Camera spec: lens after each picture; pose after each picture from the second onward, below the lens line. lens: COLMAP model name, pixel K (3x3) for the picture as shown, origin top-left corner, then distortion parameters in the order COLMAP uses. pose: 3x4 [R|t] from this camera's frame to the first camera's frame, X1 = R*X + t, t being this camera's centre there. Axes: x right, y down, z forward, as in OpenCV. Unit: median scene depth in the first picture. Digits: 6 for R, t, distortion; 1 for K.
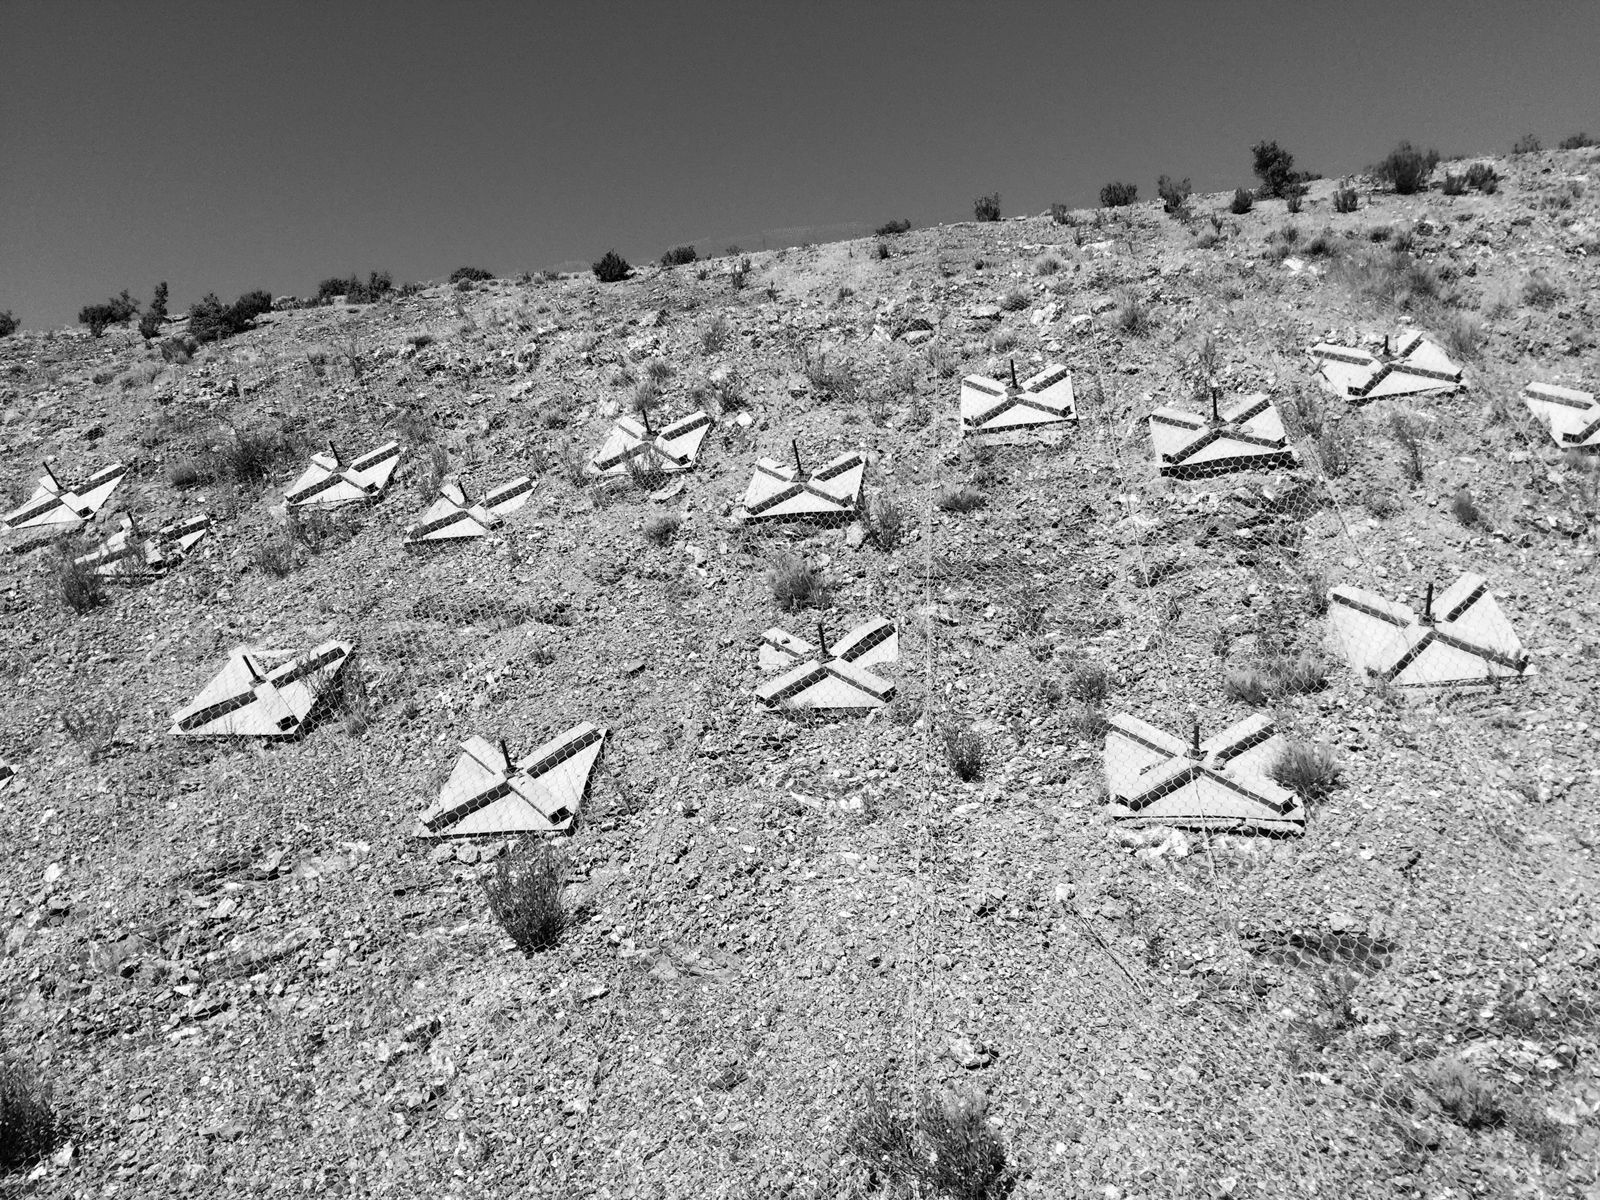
lens RADIAL K [[1356.8, 0, 800.0], [0, 1356.8, 600.0], [0, 0, 1]] dist [0.088538, -0.115324]
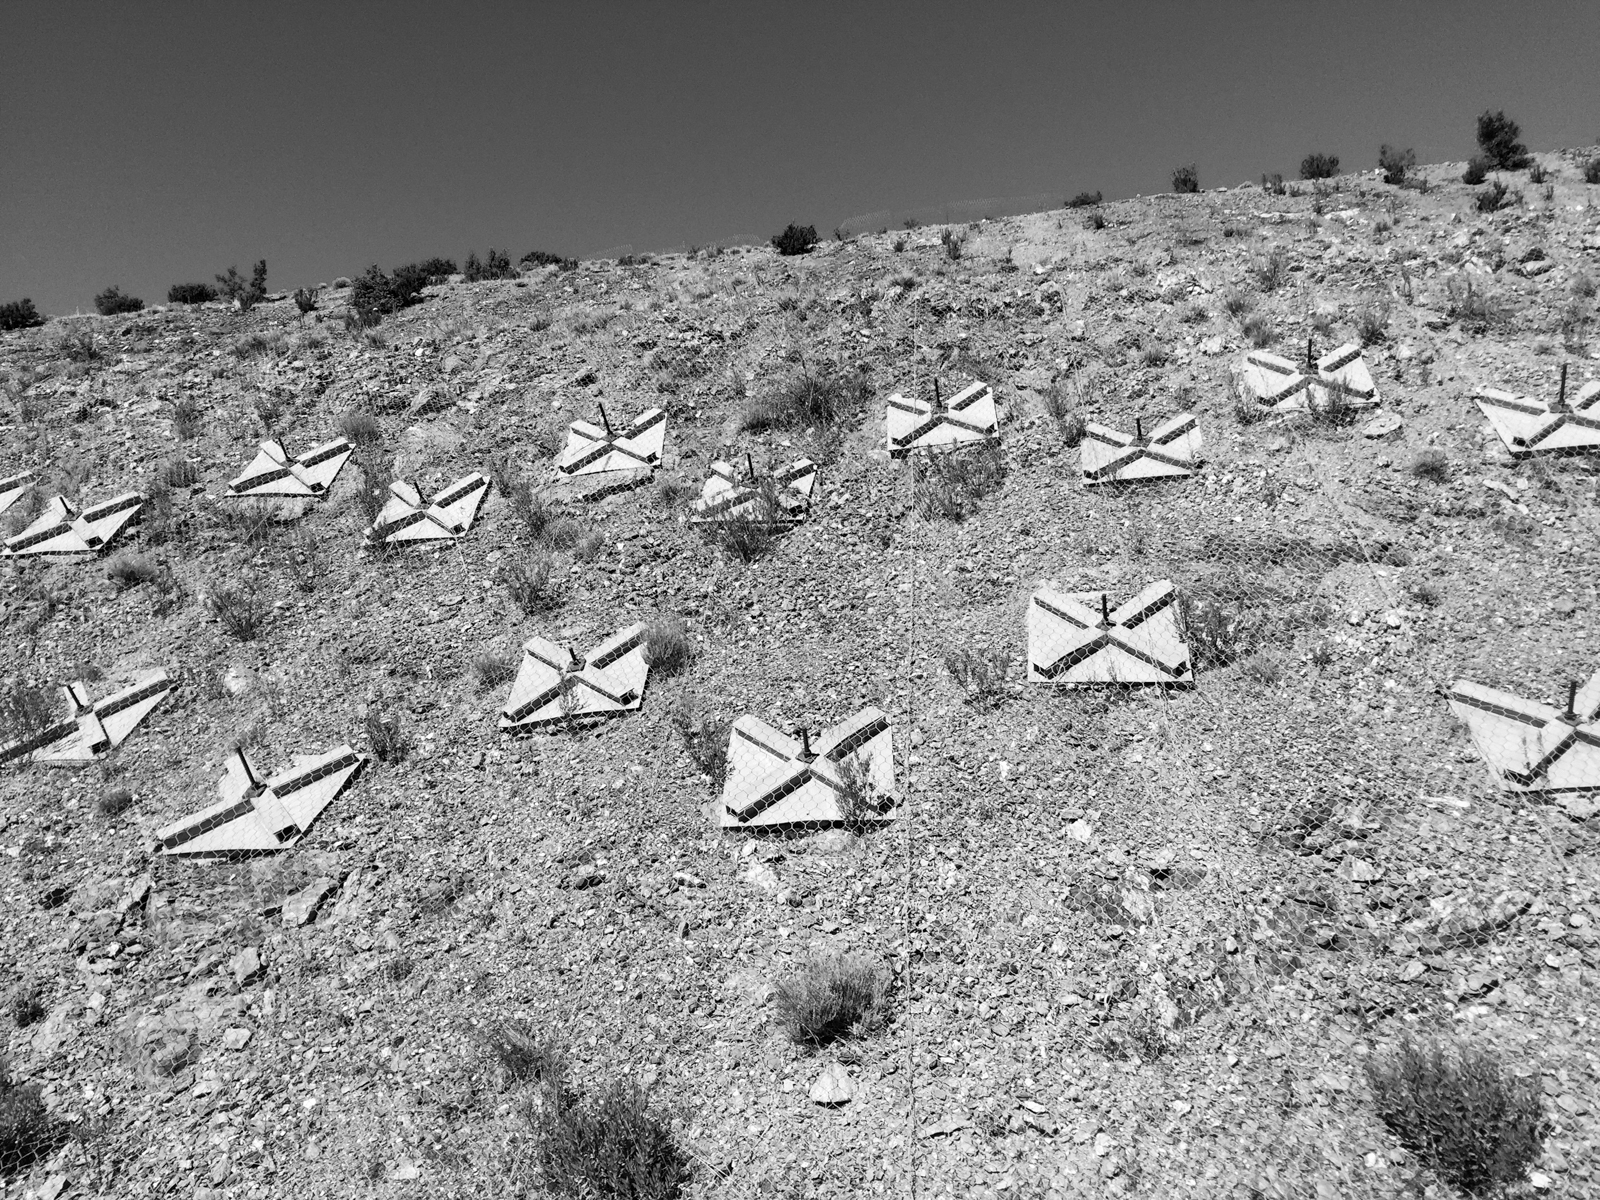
lens RADIAL K [[1364.4, 0, 800.0], [0, 1364.4, 600.0], [0, 0, 1]] dist [0.098299, -0.133839]
pose [[0.999691, 0.000970, 0.024845, -0.234022], [-0.000962, 0.999999, -0.000344, 0.016751], [-0.024845, 0.000320, 0.999691, 0.043650]]
